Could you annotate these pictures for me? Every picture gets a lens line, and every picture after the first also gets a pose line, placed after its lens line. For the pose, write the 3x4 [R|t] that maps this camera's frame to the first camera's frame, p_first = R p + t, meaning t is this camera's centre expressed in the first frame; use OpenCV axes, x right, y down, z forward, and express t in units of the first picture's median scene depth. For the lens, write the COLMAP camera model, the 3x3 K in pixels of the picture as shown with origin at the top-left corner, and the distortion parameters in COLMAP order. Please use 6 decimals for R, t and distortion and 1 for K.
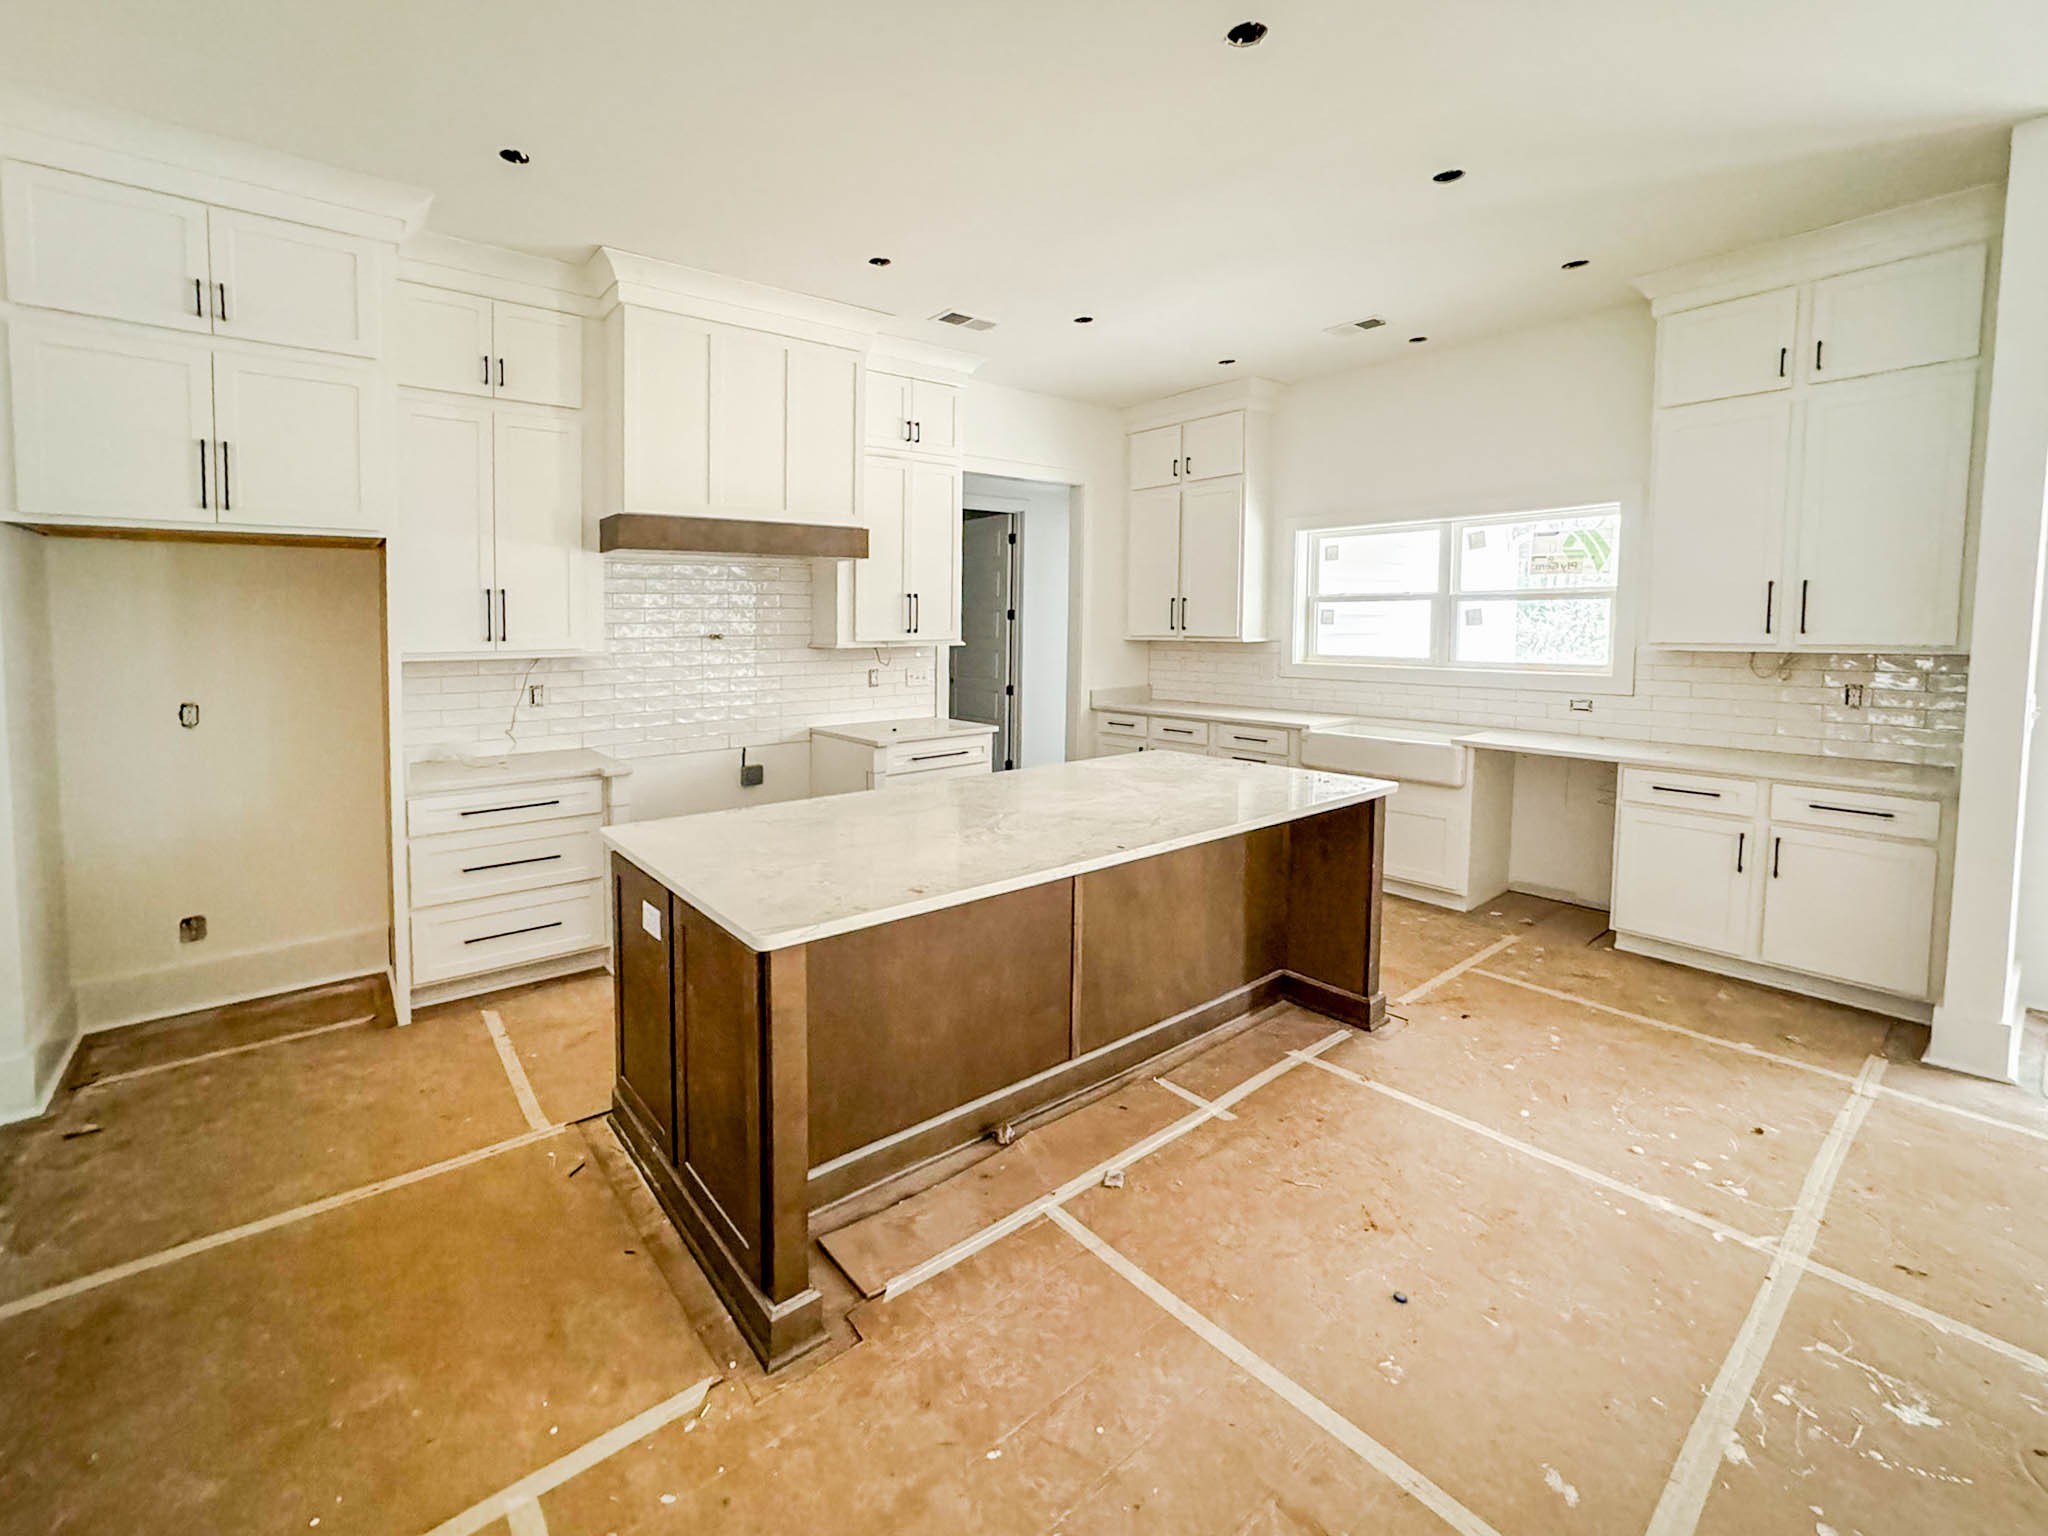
lens RADIAL K [[861.6, 0, 946.5], [0, 861.6, 670.6], [0, 0, 1]] dist [-0.005964, 0.002657]
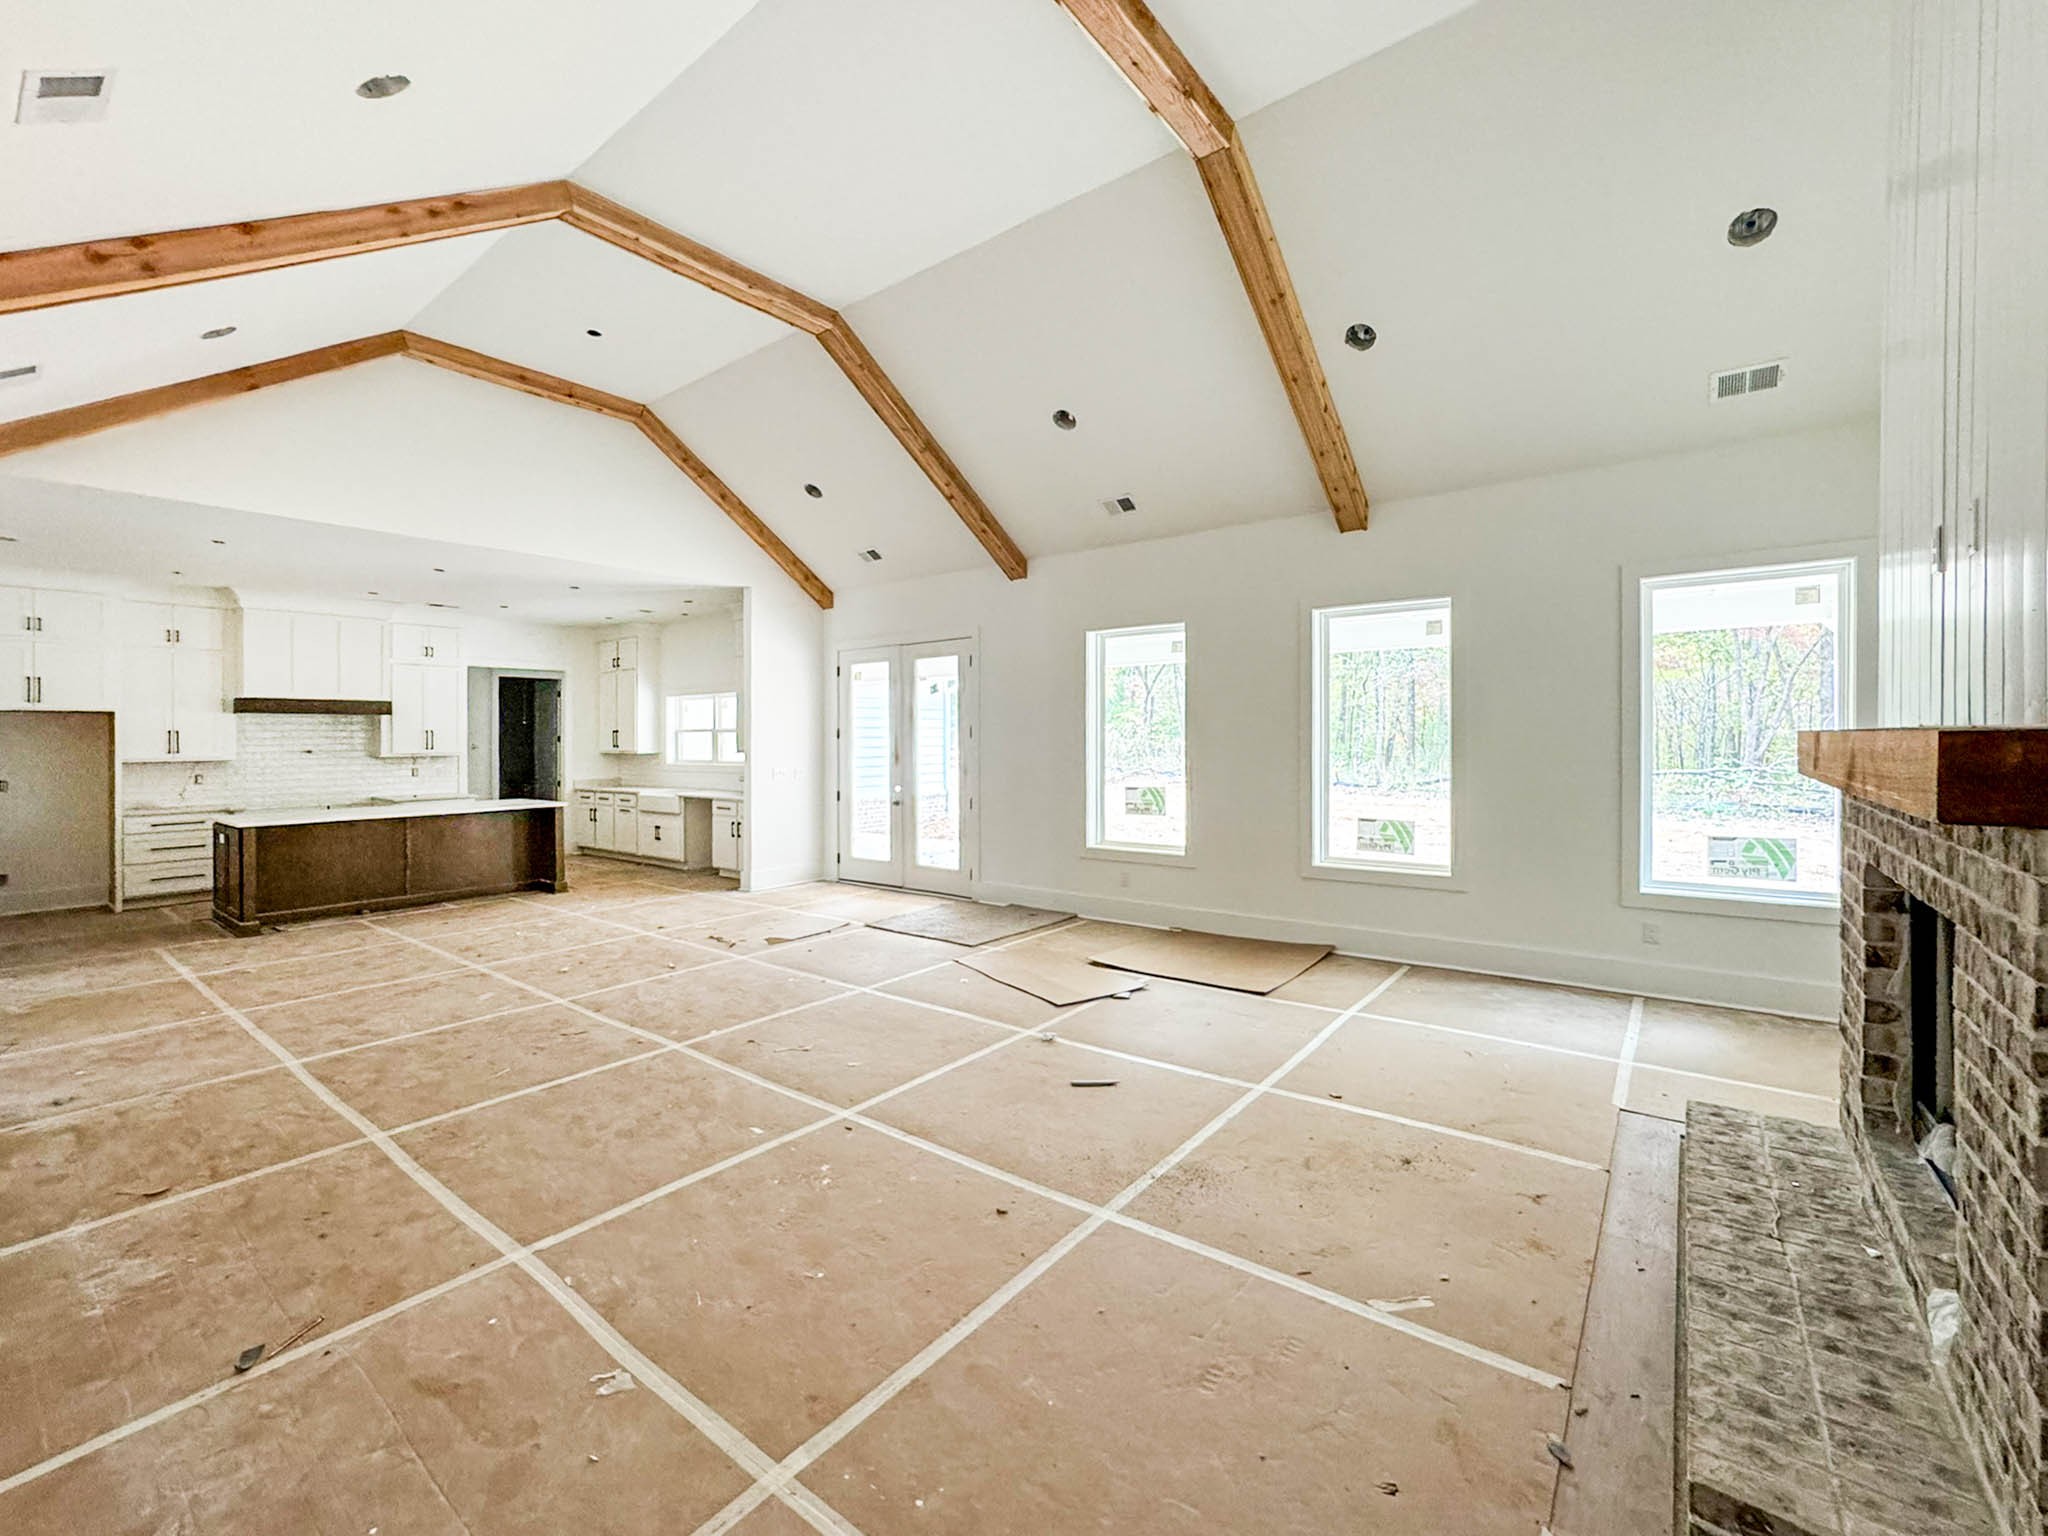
lens RADIAL K [[861.6, 0, 1028.8], [0, 861.6, 757.3], [0, 0, 1]] dist [-0.005964, 0.002657]
pose [[0.968025, -0.008032, 0.250726, 0.897517], [0.017186, 0.999262, -0.034345, 0.075264], [-0.250265, 0.037556, 0.967449, -1.440310]]
